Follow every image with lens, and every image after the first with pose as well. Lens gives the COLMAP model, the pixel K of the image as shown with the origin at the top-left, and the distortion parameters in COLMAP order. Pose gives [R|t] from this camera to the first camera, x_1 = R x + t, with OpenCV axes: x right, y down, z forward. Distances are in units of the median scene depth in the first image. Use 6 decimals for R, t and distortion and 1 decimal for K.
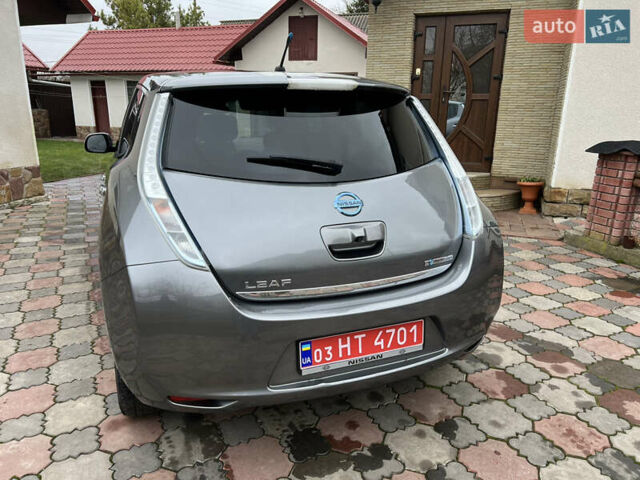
lens RADIAL K [[497.5, 0, 316.2], [0, 497.5, 239.3], [0, 0, 1]] dist [0.031822, -0.008213]
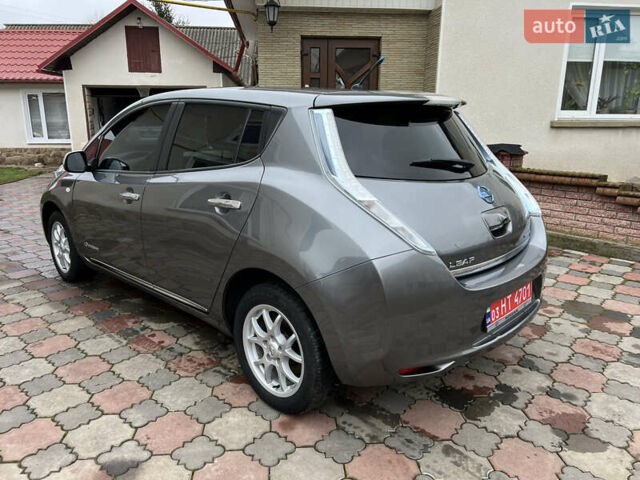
lens RADIAL K [[497.5, 0, 316.2], [0, 497.5, 241.3], [0, 0, 1]] dist [0.031822, -0.008213]
pose [[0.911604, -0.105960, 0.397178, -0.743504], [0.114381, 0.993434, 0.002501, -0.005056], [-0.394835, 0.043149, 0.917738, 0.010384]]
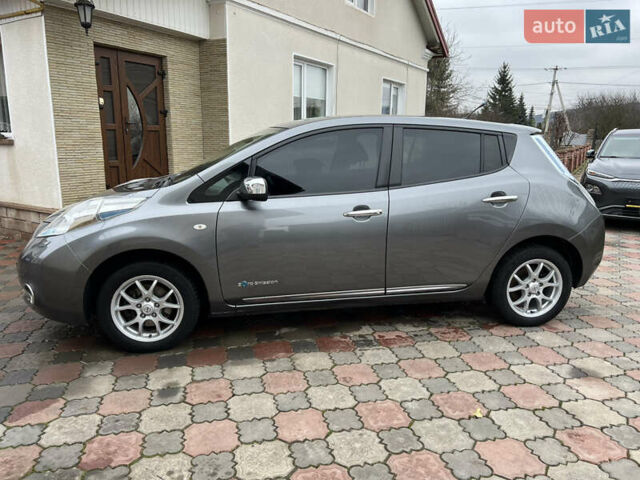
lens RADIAL K [[497.5, 0, 317.2], [0, 497.5, 241.8], [0, 0, 1]] dist [0.031822, -0.008213]
pose [[0.172870, -0.211026, 0.962073, -2.163299], [0.251315, 0.953897, 0.164075, -0.393859], [-0.952343, 0.213420, 0.217935, 1.358268]]
